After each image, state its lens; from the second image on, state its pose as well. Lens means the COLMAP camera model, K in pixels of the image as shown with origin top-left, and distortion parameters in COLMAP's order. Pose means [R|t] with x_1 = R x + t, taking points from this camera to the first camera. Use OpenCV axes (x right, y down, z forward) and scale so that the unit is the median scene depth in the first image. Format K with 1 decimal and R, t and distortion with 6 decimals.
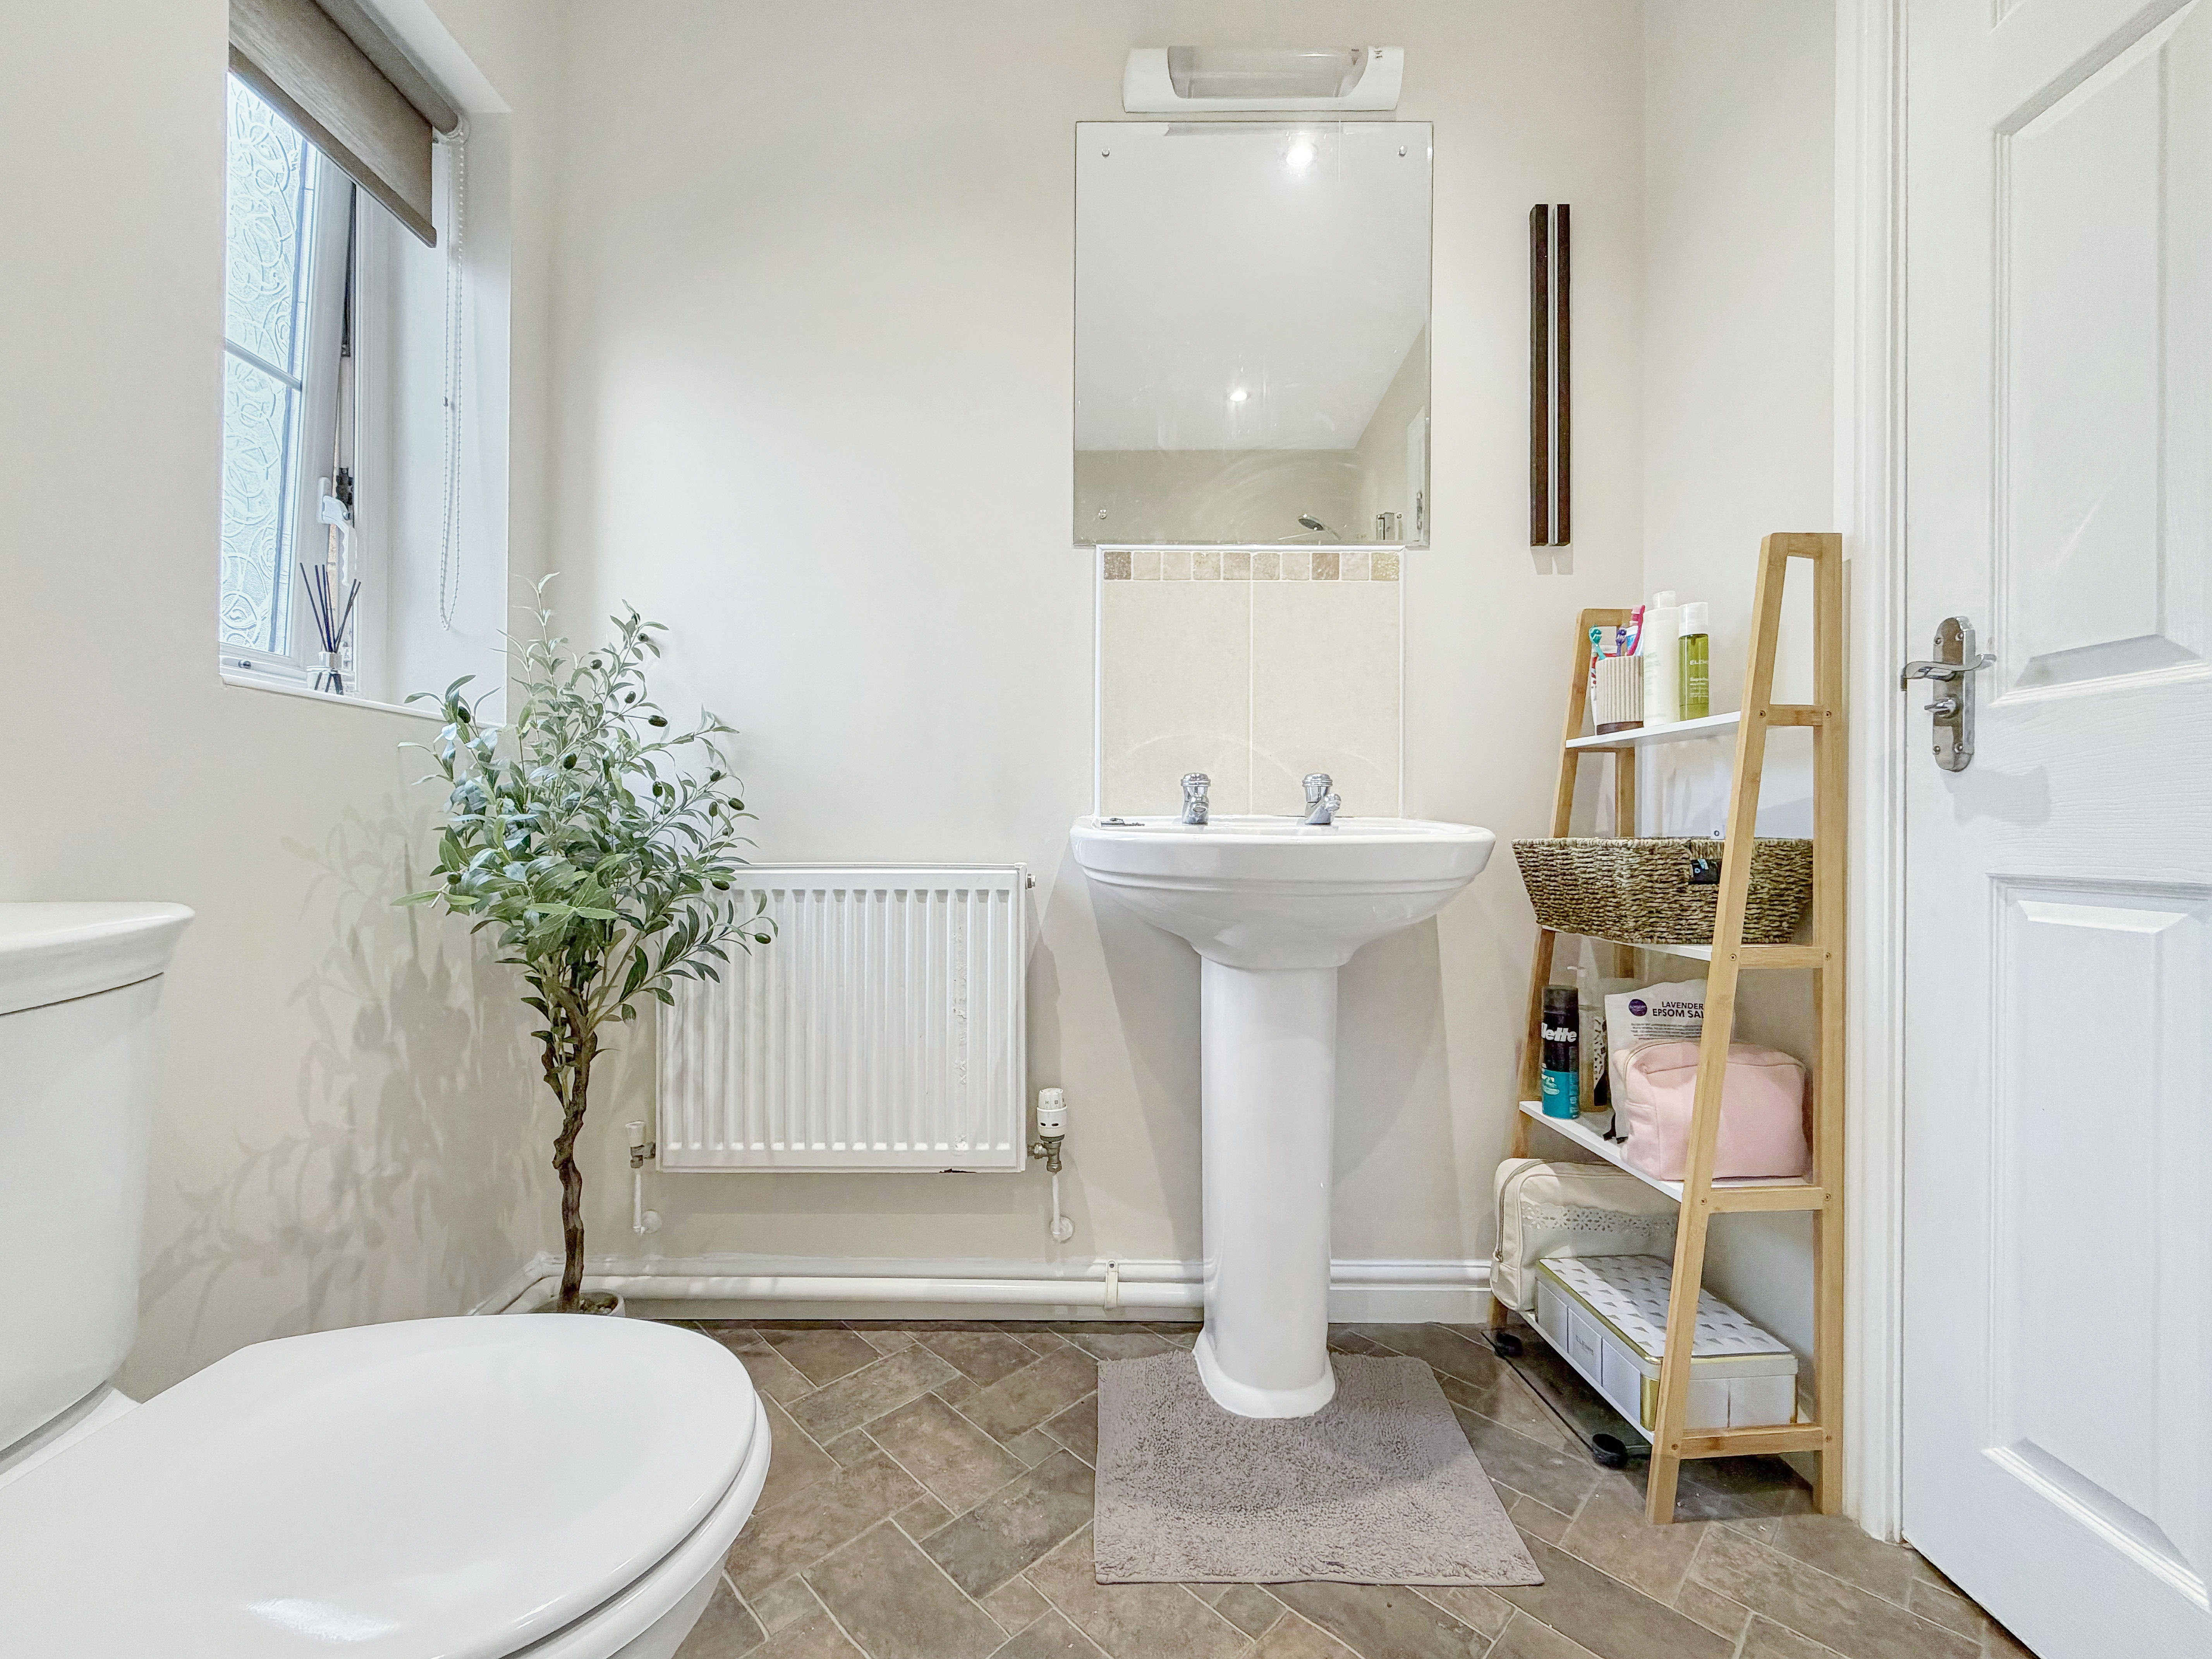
lens RADIAL K [[908.3, 0, 1111.1], [0, 908.3, 827.0], [0, 0, 1]] dist [-0.007878, 0.000328]
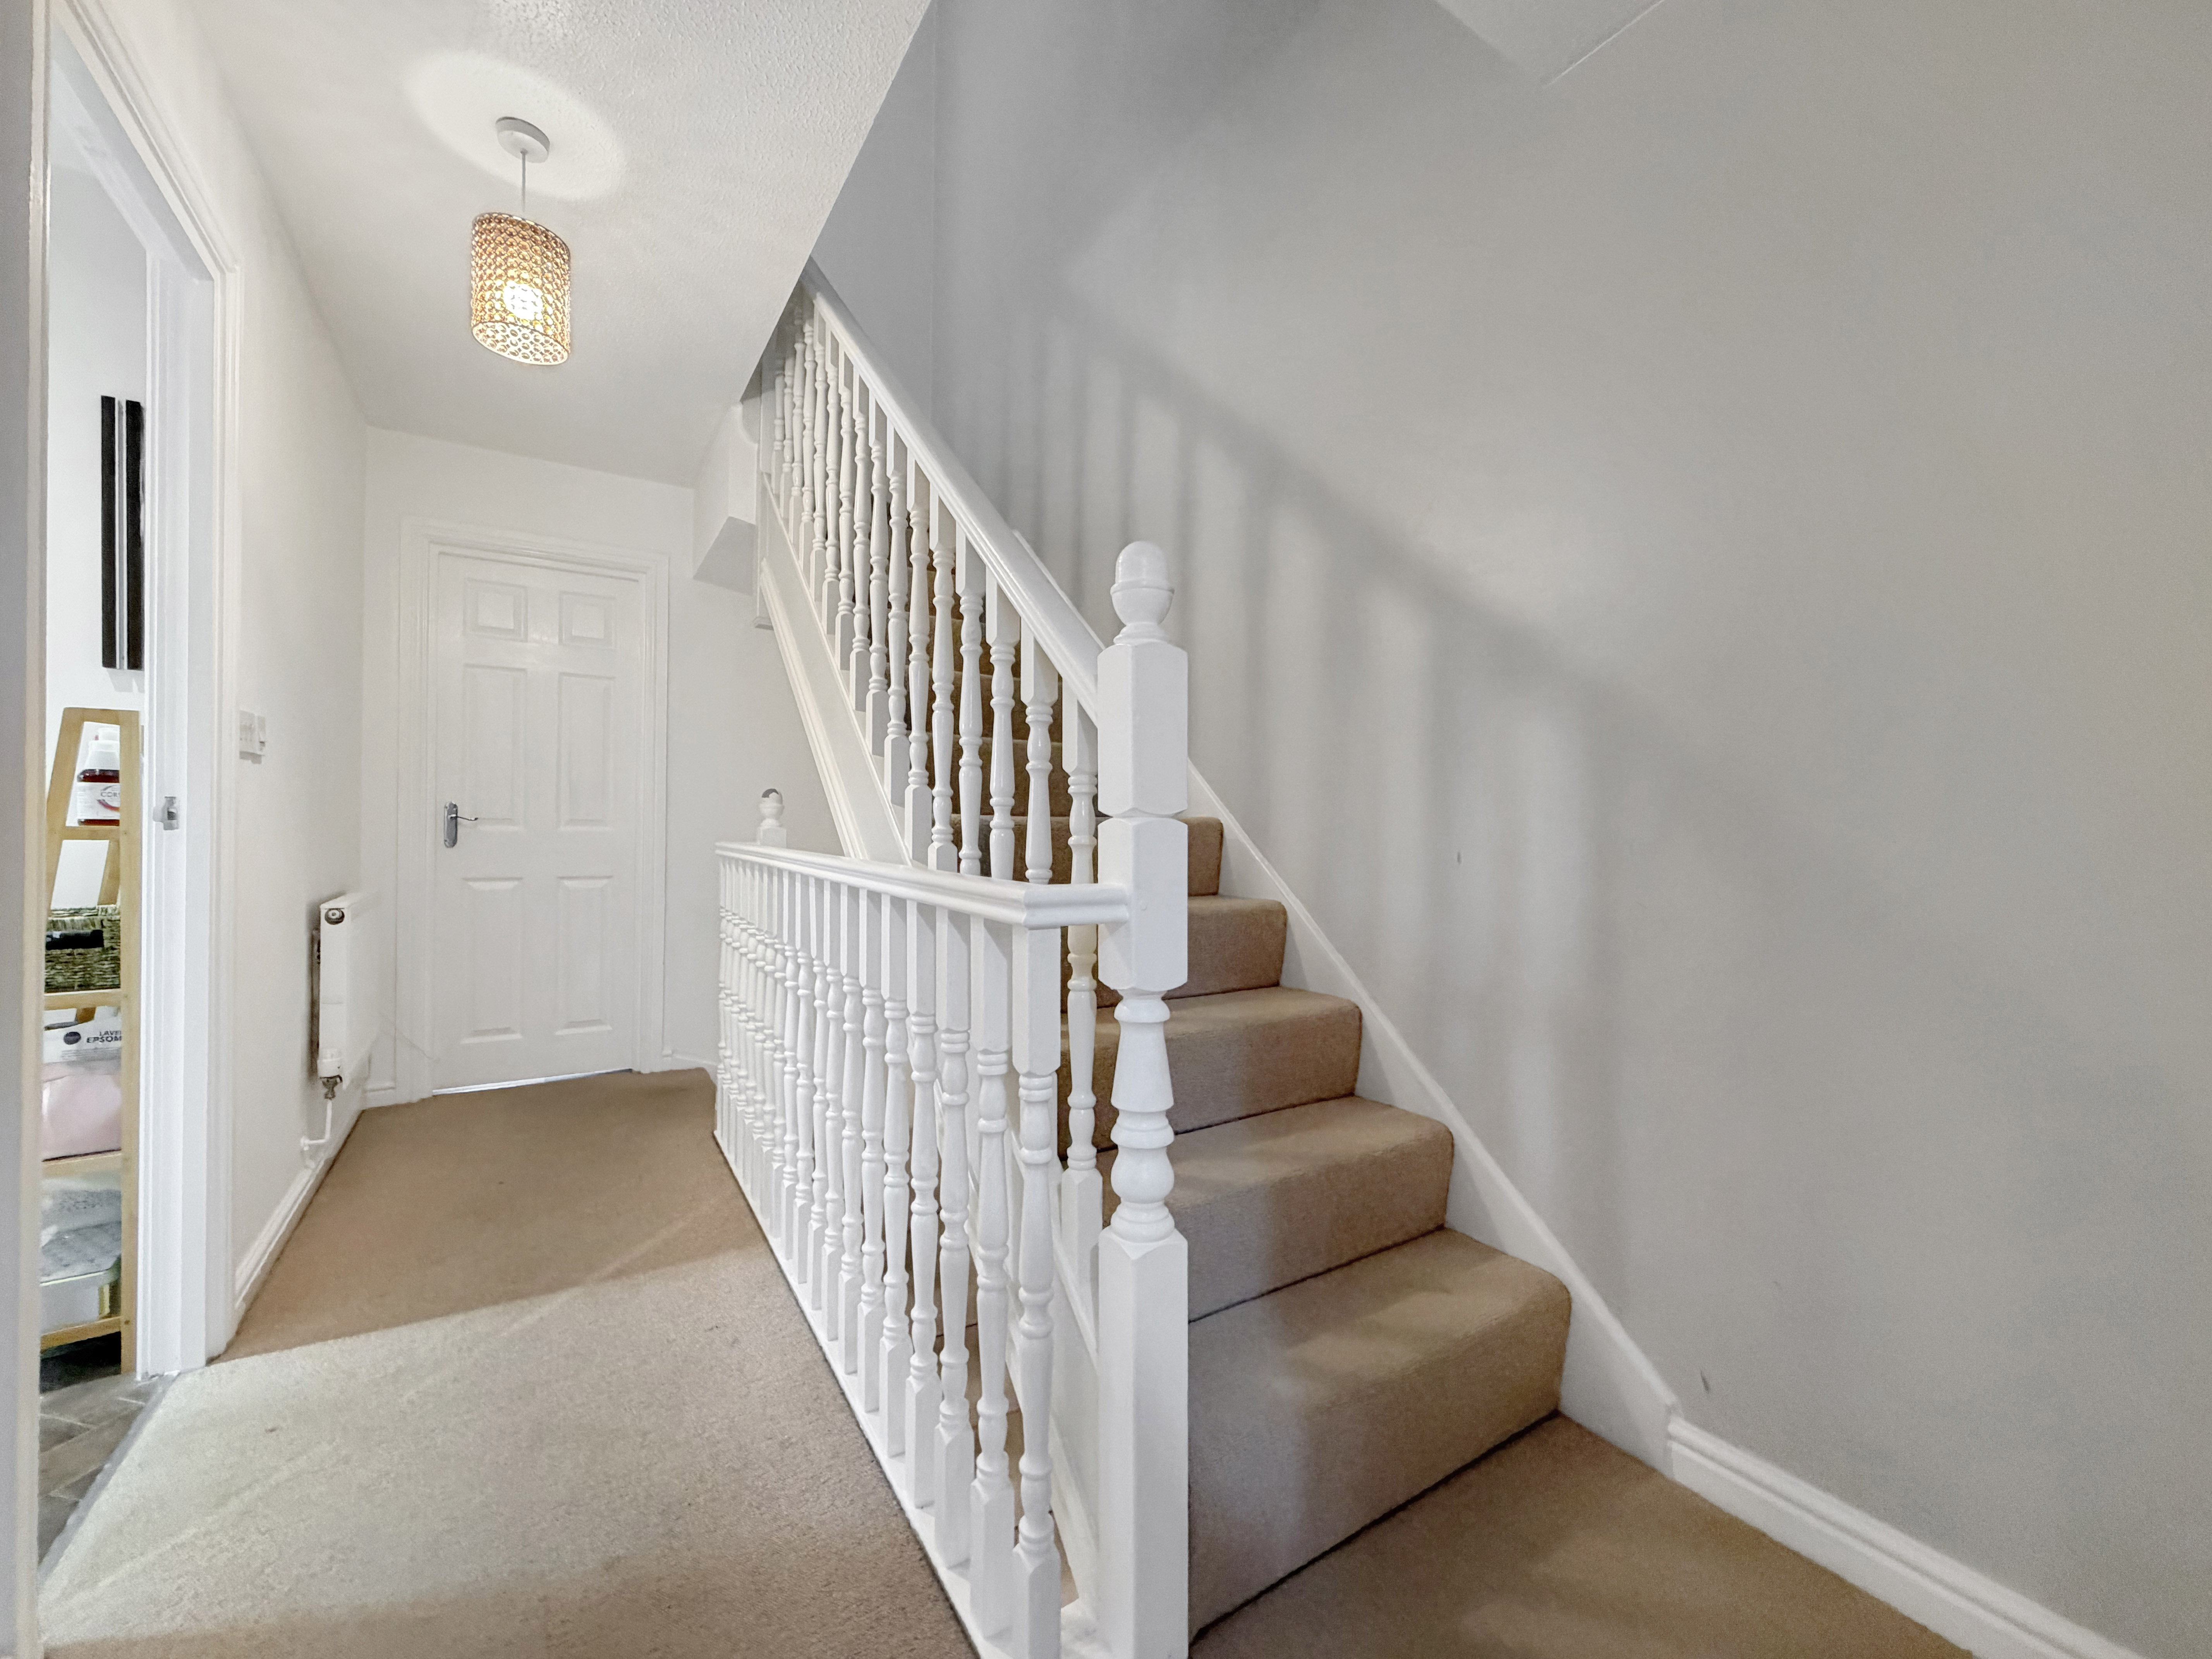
lens RADIAL K [[908.3, 0, 1118.8], [0, 908.3, 810.2], [0, 0, 1]] dist [-0.007878, 0.000328]
pose [[0.848583, 0.003779, 0.529049, 1.118308], [-0.004767, 0.999989, 0.000505, -0.135865], [-0.529041, -0.002950, 0.848591, -0.886205]]
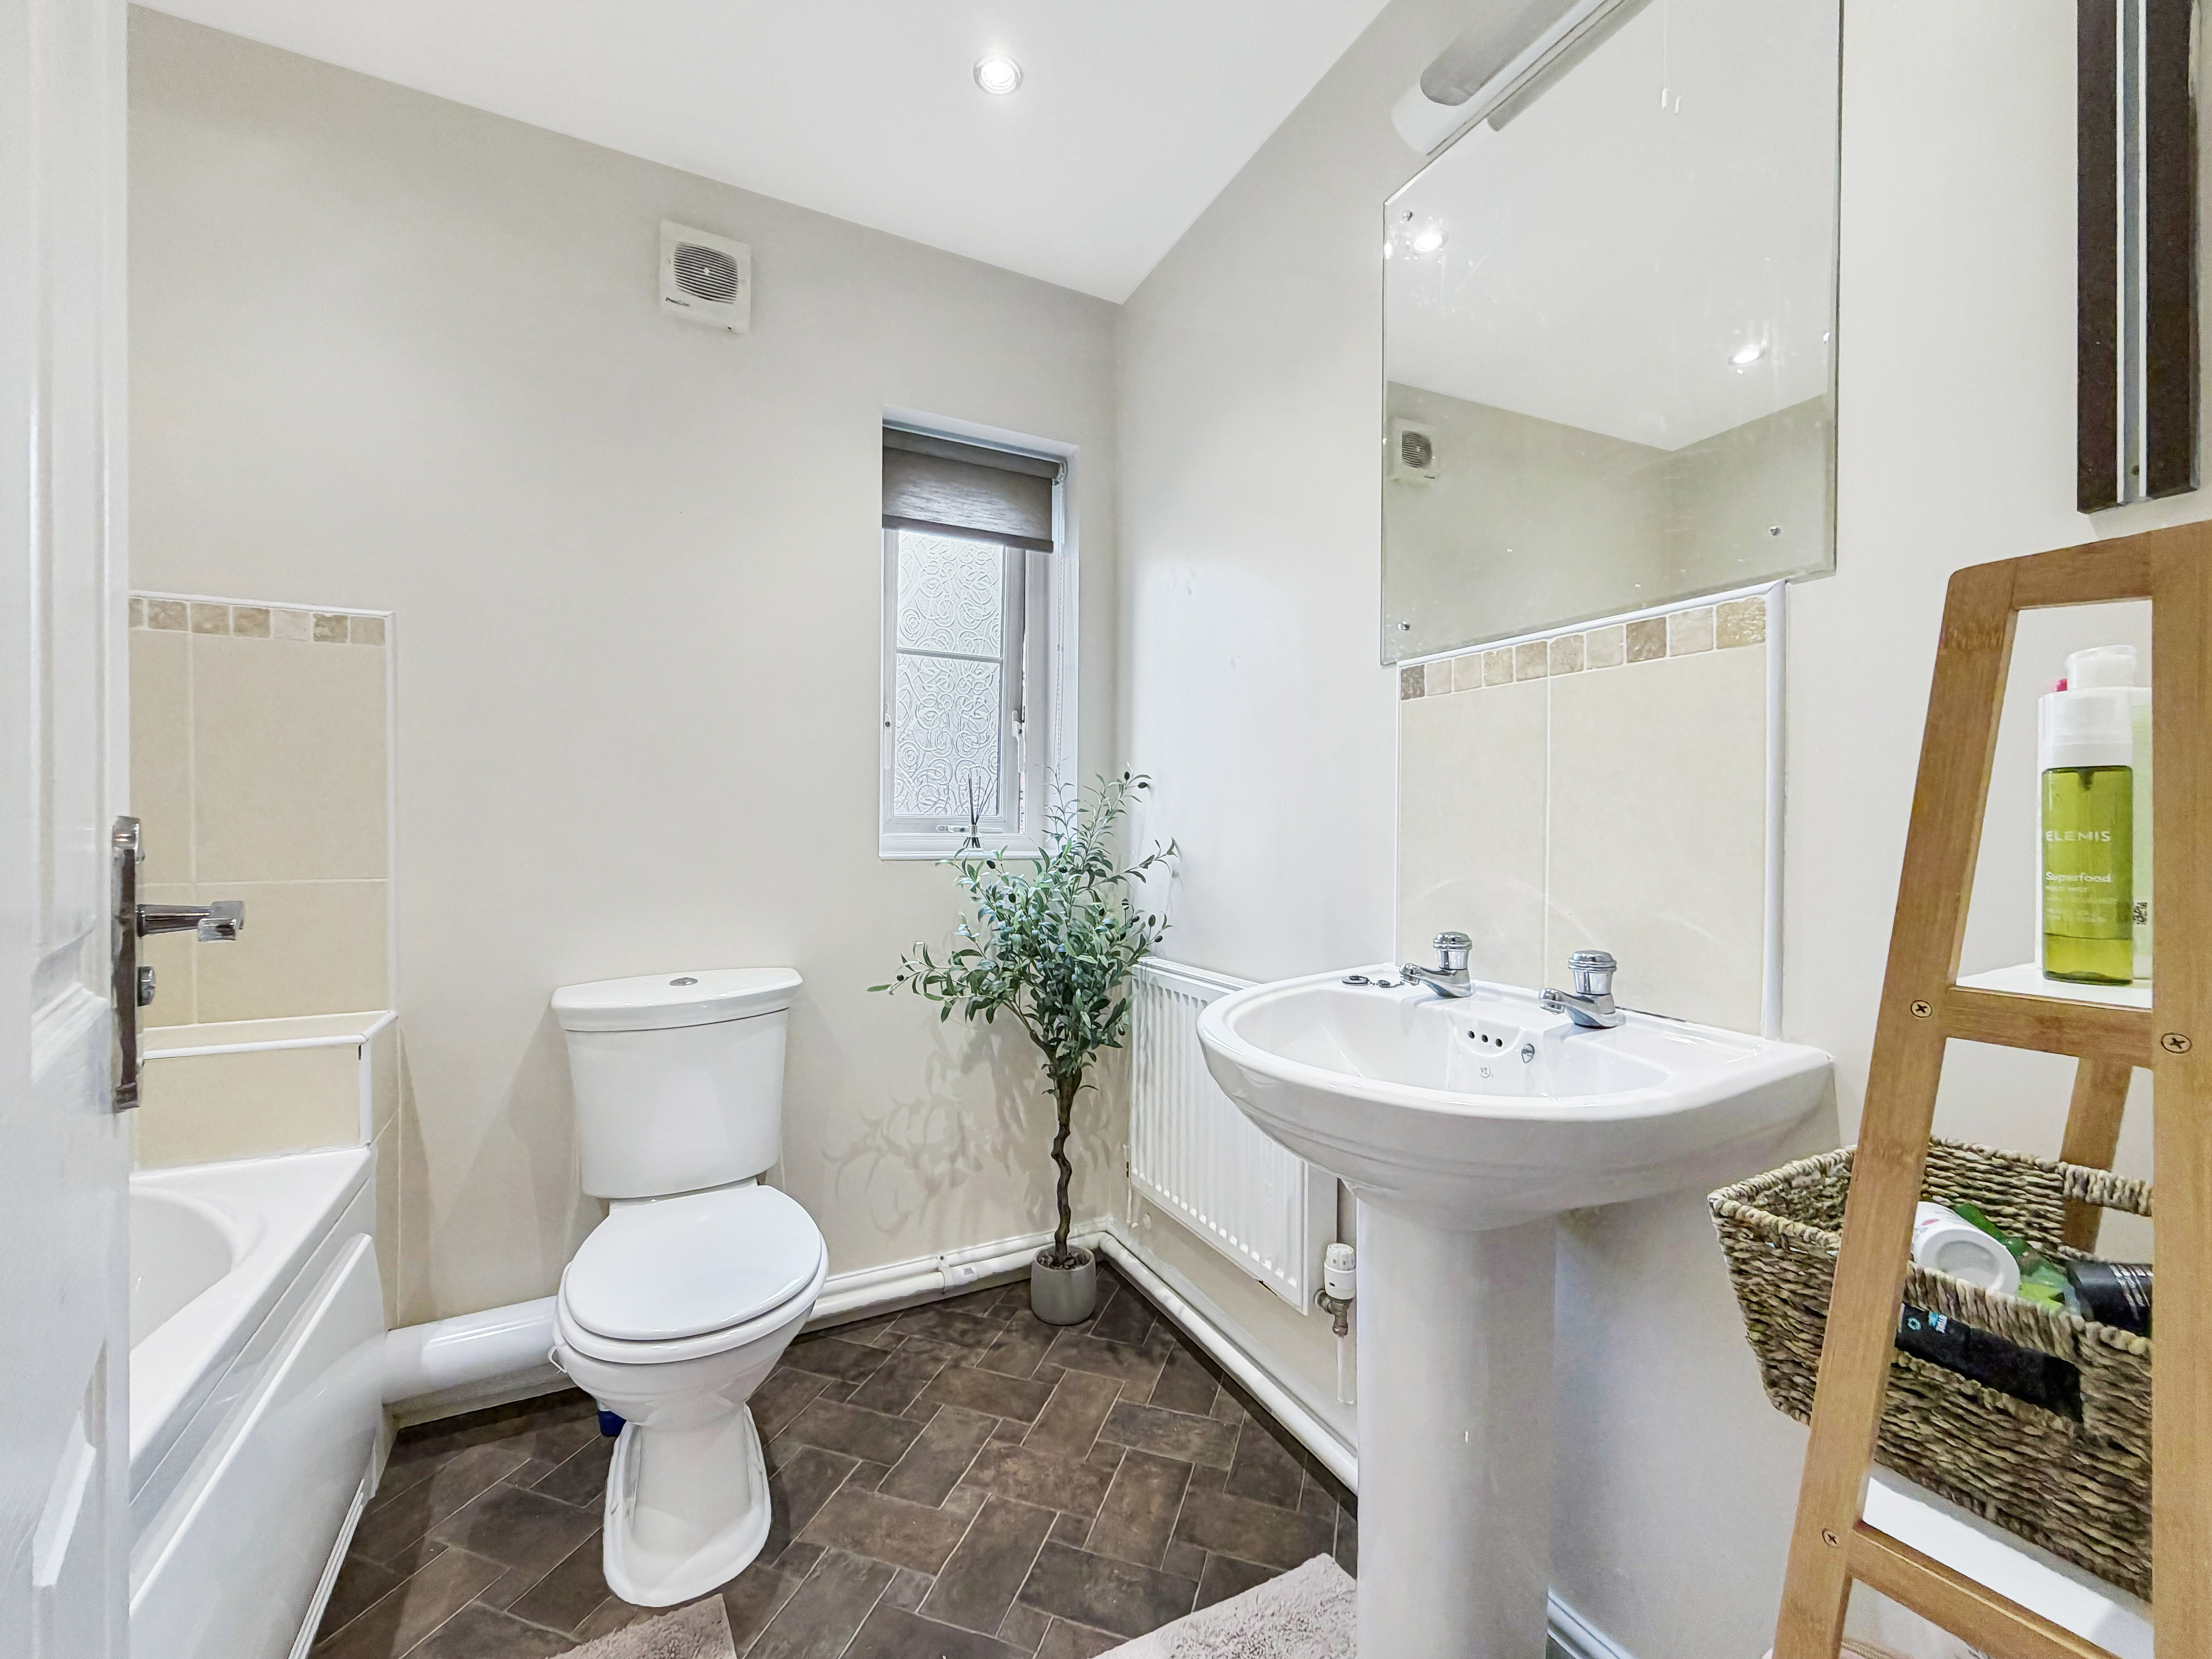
lens RADIAL K [[908.3, 0, 1100.1], [0, 908.3, 824.6], [0, 0, 1]] dist [-0.007878, 0.000328]
pose [[0.439717, 0.001662, -0.898135, 0.739158], [-0.004391, 0.999990, -0.000299, -0.166787], [0.898126, 0.004075, 0.439720, 0.384794]]
